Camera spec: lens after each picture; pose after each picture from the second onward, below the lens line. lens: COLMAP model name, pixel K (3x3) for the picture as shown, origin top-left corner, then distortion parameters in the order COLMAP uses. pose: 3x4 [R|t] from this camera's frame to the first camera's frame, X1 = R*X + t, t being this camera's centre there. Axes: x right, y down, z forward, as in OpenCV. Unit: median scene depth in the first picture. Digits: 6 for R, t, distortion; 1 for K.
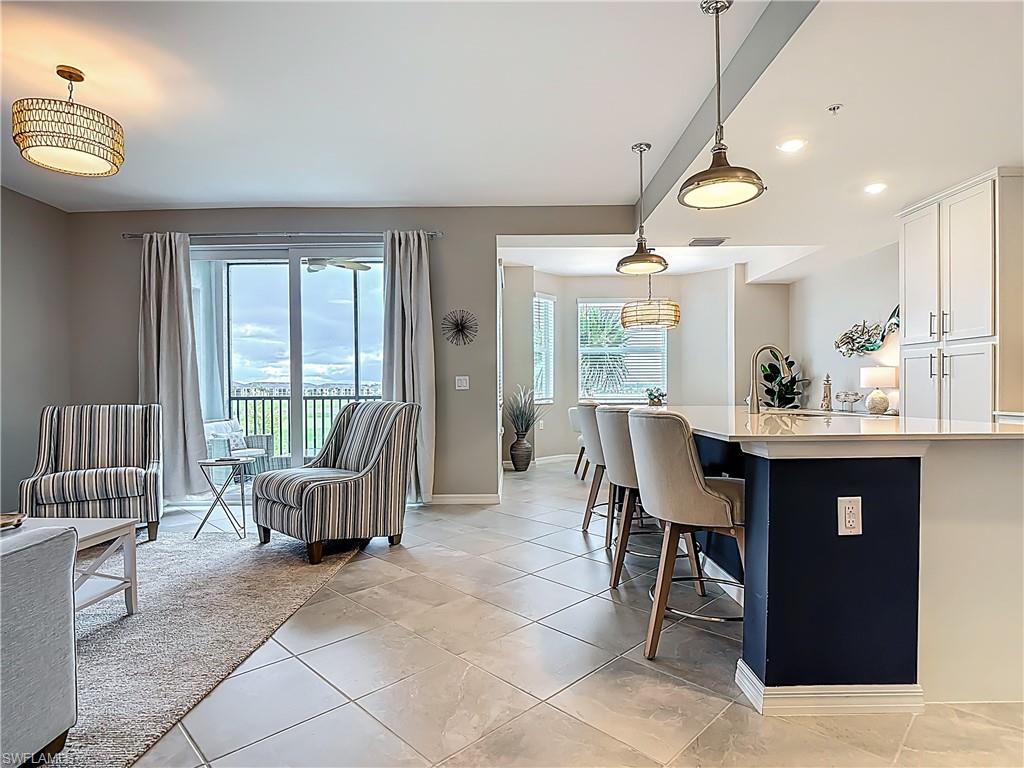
lens RADIAL K [[558.8, 0, 499.0], [0, 558.8, 385.6], [0, 0, 1]] dist [0.000278, -0.001678]
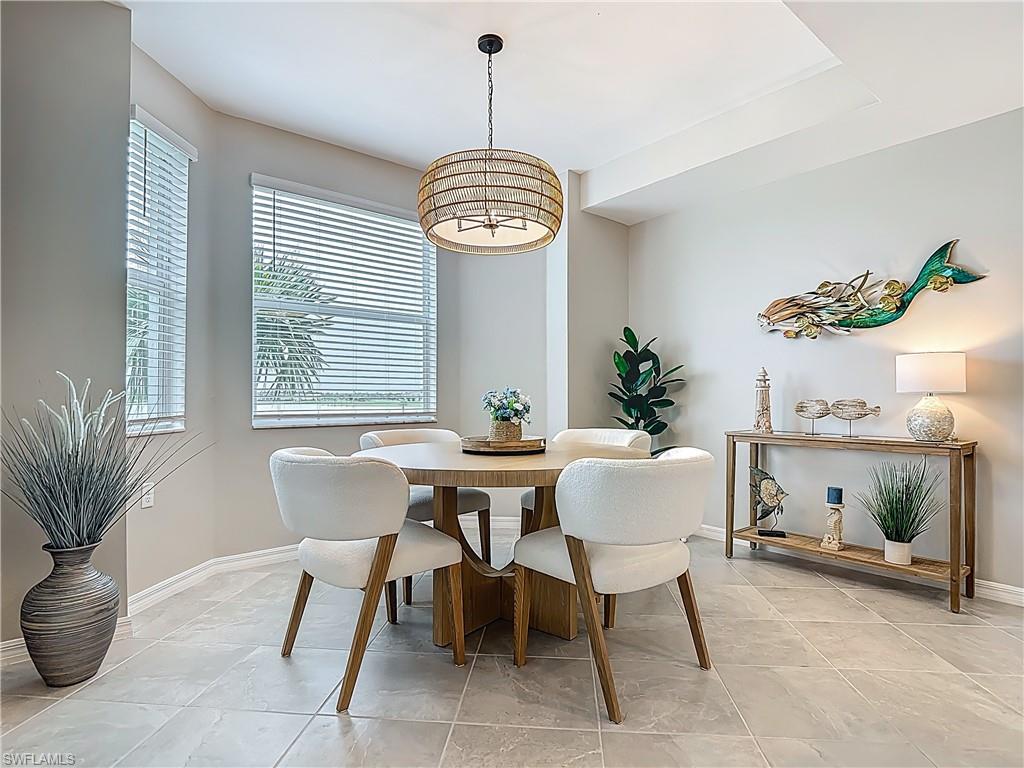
lens RADIAL K [[551.3, 0, 512.2], [0, 551.3, 386.2], [0, 0, 1]] dist [-0.001415, -0.007337]
pose [[0.770869, 0.016228, 0.636788, 0.034199], [-0.006981, 0.999831, -0.017029, 0.007379], [-0.636956, 0.008682, 0.770851, 0.646908]]
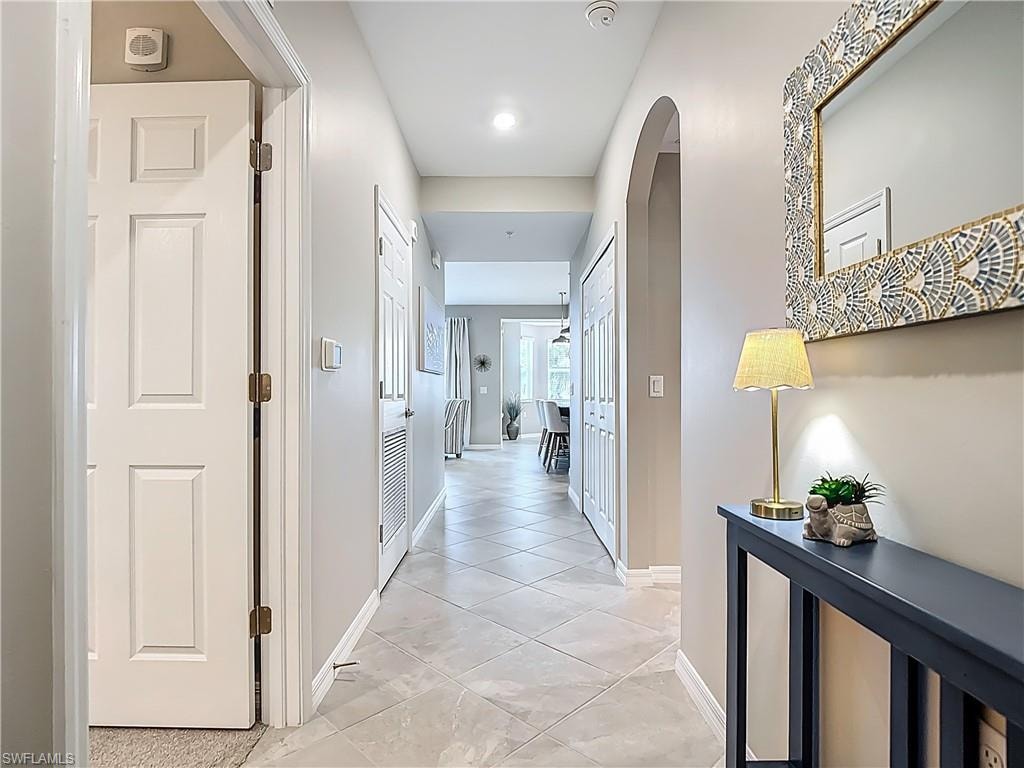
lens RADIAL K [[551.3, 0, 512.2], [0, 551.3, 386.2], [0, 0, 1]] dist [-0.001415, -0.007337]
pose [[0.999504, 0.005975, 0.030933, -0.016521], [-0.005730, 0.999952, -0.008003, -0.002810], [-0.030980, 0.007822, 0.999489, -0.733044]]
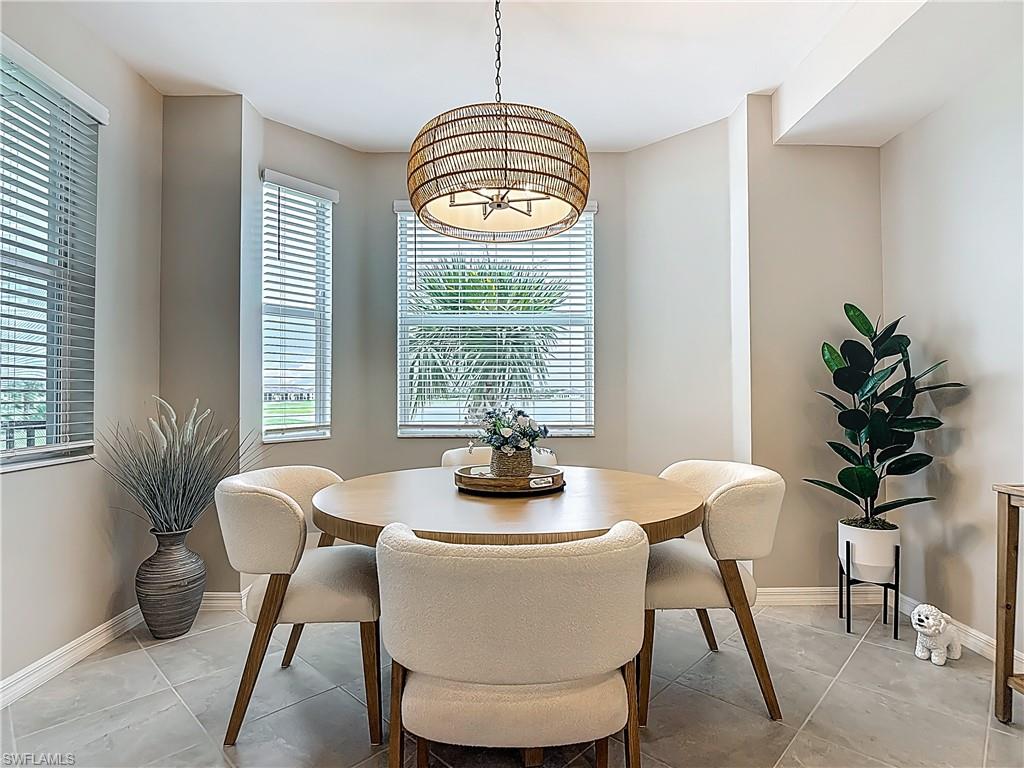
lens RADIAL K [[537.5, 0, 501.8], [0, 537.5, 387.2], [0, 0, 1]] dist [-0.004573, -0.028764]
pose [[0.999712, 0.003675, 0.023732, 0.252560], [-0.003513, 0.999970, -0.006882, -0.005920], [-0.023756, 0.006797, 0.999695, 0.663006]]
